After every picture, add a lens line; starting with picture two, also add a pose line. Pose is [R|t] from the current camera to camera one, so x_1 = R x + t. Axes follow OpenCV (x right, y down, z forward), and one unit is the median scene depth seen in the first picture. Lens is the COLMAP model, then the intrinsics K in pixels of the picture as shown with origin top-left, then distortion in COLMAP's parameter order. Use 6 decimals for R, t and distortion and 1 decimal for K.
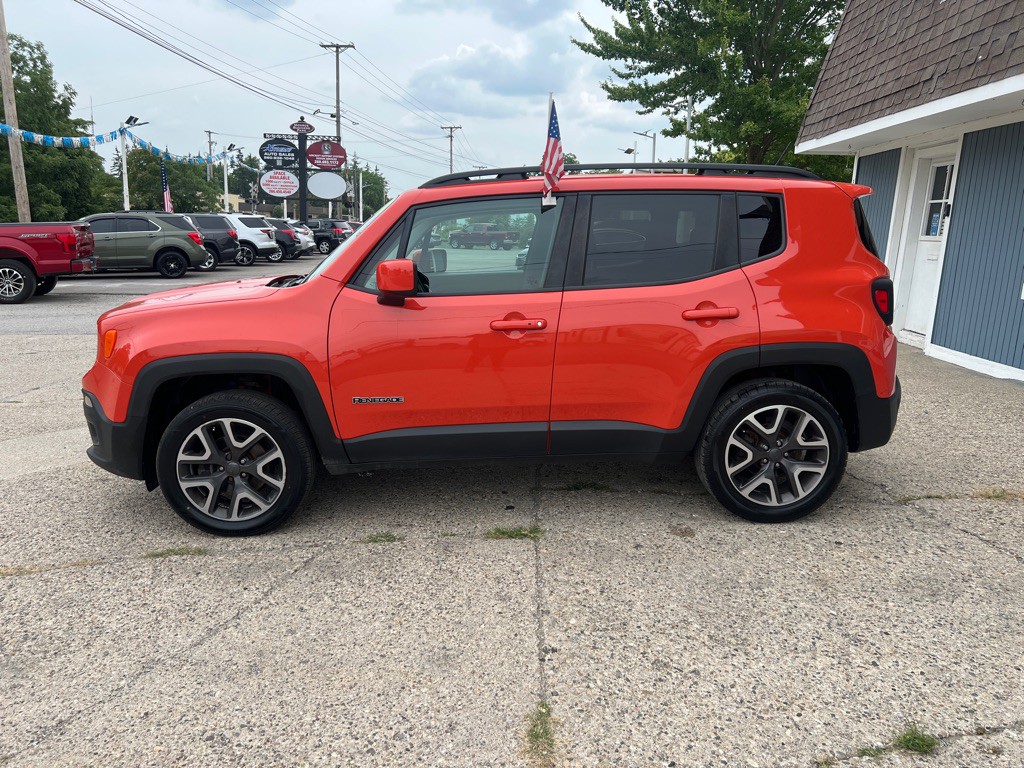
lens RADIAL K [[764.1, 0, 521.9], [0, 764.1, 391.5], [0, 0, 1]] dist [0.056428, -0.061492]
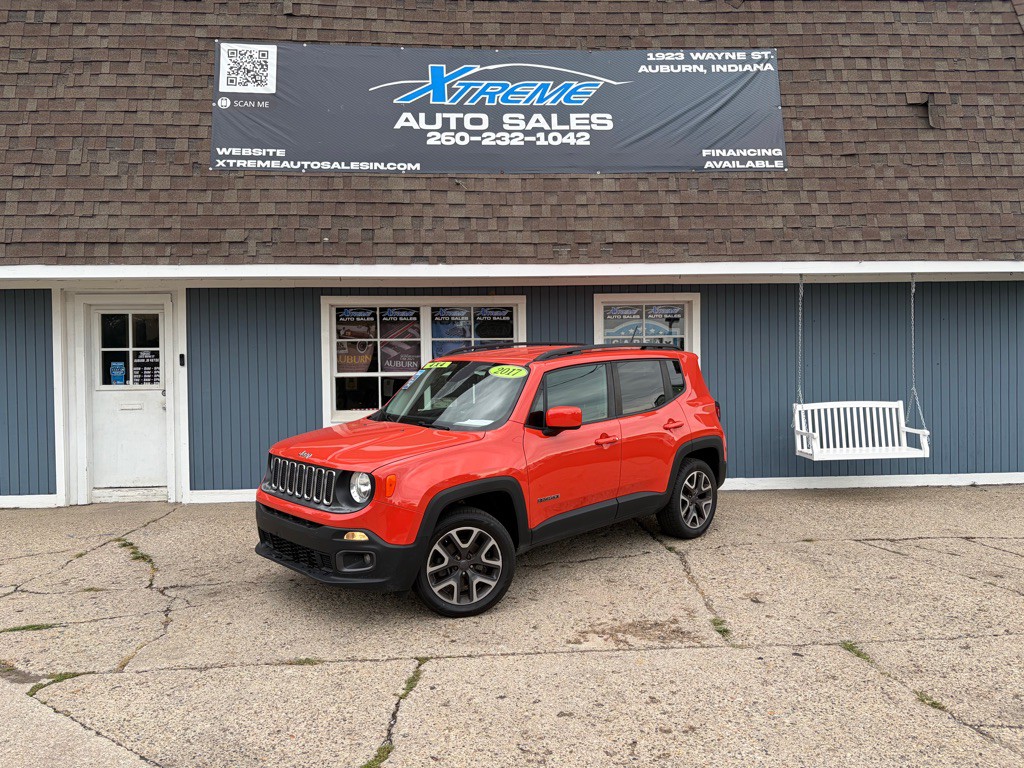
lens RADIAL K [[771.4, 0, 510.8], [0, 771.4, 387.8], [0, 0, 1]] dist [0.054091, -0.059515]
pose [[-0.086717, -0.061768, 0.994316, -0.452617], [0.219848, 0.972283, 0.079573, -0.167656], [-0.971672, 0.225499, -0.070734, 0.599209]]
